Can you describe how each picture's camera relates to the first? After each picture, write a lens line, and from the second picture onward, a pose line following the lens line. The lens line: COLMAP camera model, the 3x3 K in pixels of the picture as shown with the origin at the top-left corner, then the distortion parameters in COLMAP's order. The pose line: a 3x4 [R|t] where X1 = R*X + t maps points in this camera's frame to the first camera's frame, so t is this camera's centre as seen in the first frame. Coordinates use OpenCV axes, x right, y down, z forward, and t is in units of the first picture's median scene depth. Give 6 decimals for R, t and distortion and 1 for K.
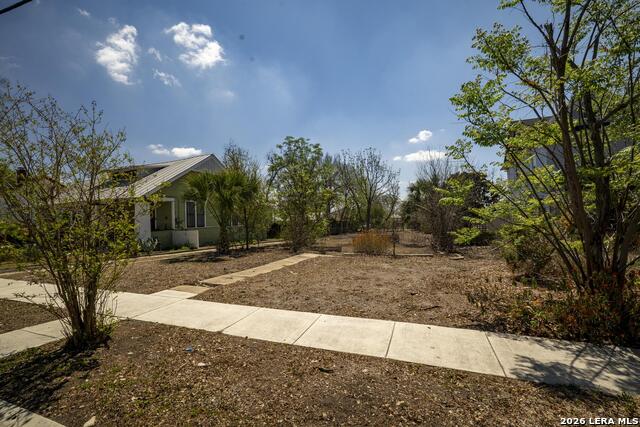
lens RADIAL K [[281.4, 0, 320.0], [0, 281.4, 213.5], [0, 0, 1]] dist [-0.002715, -0.000143]
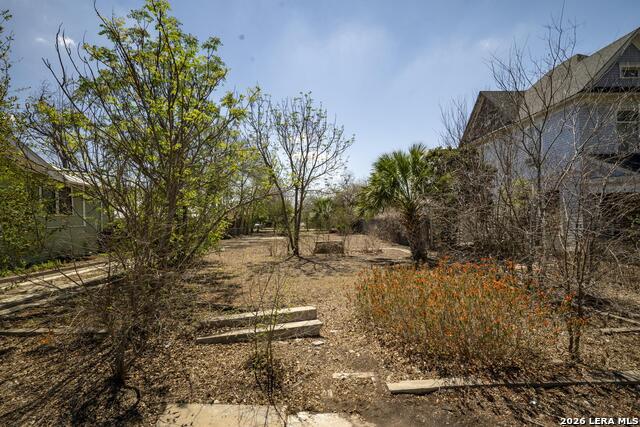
lens RADIAL K [[281.4, 0, 320.0], [0, 281.4, 213.5], [0, 0, 1]] dist [-0.002715, -0.000143]
pose [[0.918196, 0.017476, 0.395740, -0.027097], [-0.020083, 0.999795, 0.002445, 0.012834], [-0.395616, -0.010192, 0.918359, 0.552638]]
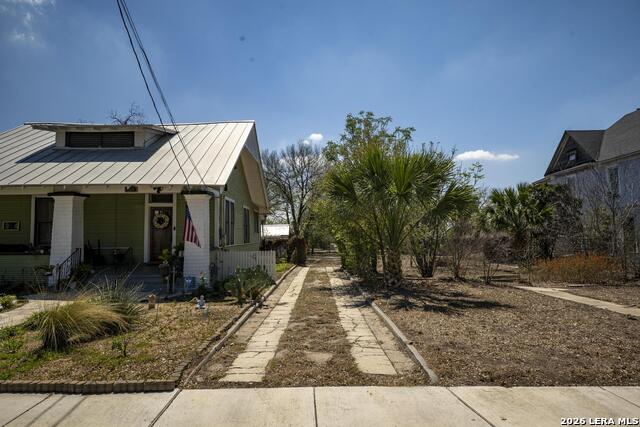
lens RADIAL K [[373.5, 0, 317.6], [0, 373.5, 216.1], [0, 0, 1]] dist [0.000846, 0.000285]
pose [[0.928279, 0.040425, 0.369681, -0.571124], [-0.027630, 0.998824, -0.039845, 0.015716], [-0.370857, 0.026773, 0.928304, 0.233995]]
